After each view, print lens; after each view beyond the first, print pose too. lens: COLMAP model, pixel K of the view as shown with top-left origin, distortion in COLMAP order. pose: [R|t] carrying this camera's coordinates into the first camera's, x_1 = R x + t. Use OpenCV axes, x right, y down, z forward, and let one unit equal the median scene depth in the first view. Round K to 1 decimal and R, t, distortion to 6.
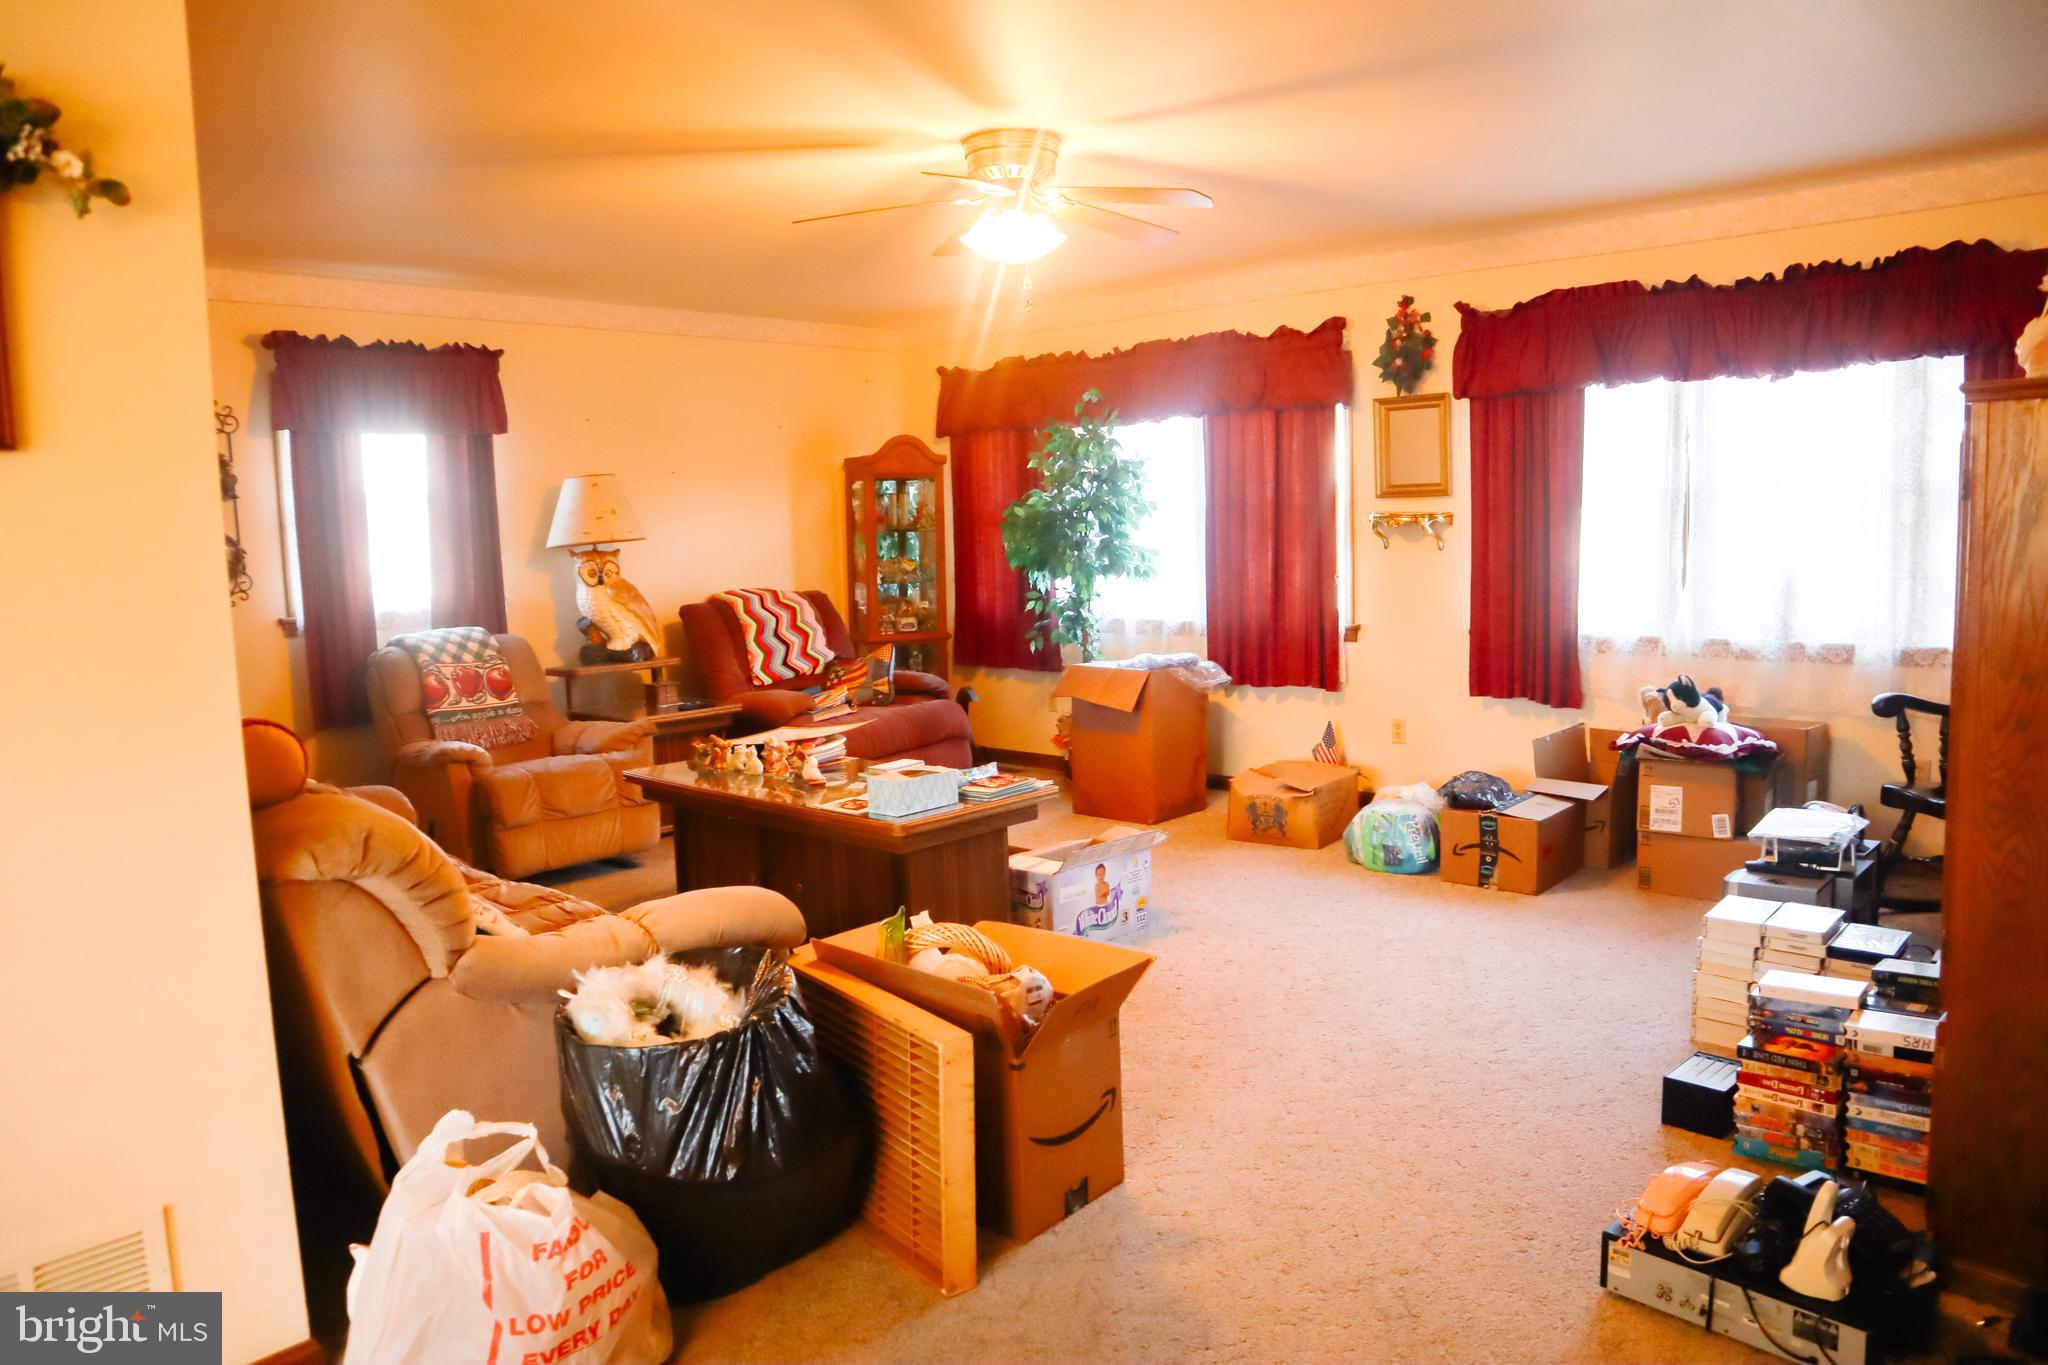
lens RADIAL K [[1426.0, 0, 1024.2], [0, 1426.0, 678.8], [0, 0, 1]] dist [-0.097828, 0.049681]
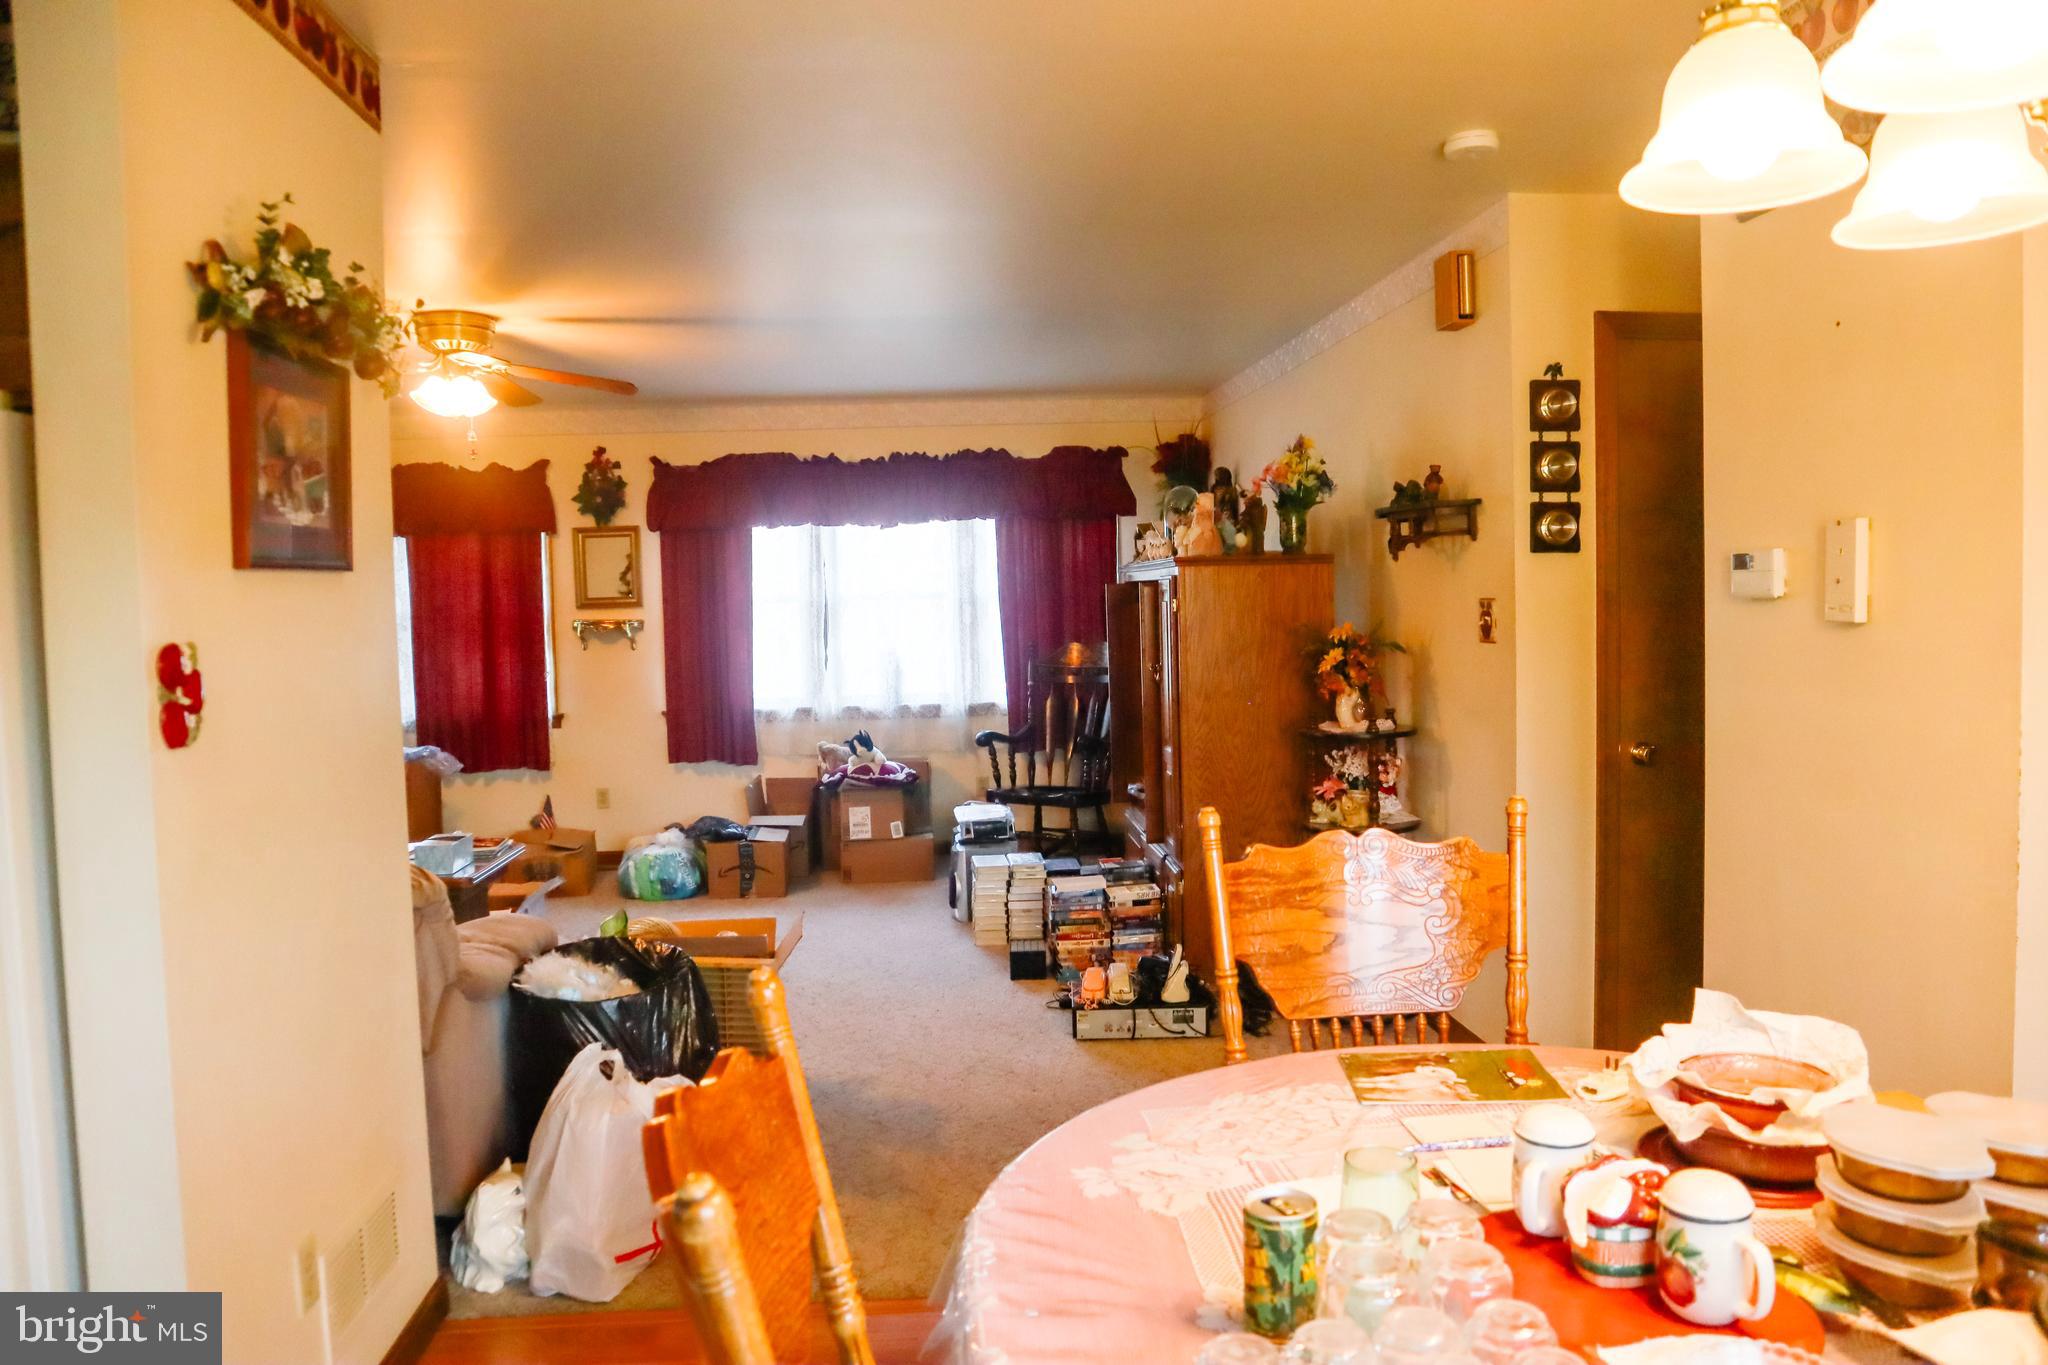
lens RADIAL K [[1426.0, 0, 1021.6], [0, 1426.0, 679.7], [0, 0, 1]] dist [-0.097828, 0.049681]
pose [[0.689117, -0.032430, 0.723924, -0.435967], [0.085587, 0.995648, -0.036870, 0.012877], [-0.719578, 0.087366, 0.688894, -0.128158]]
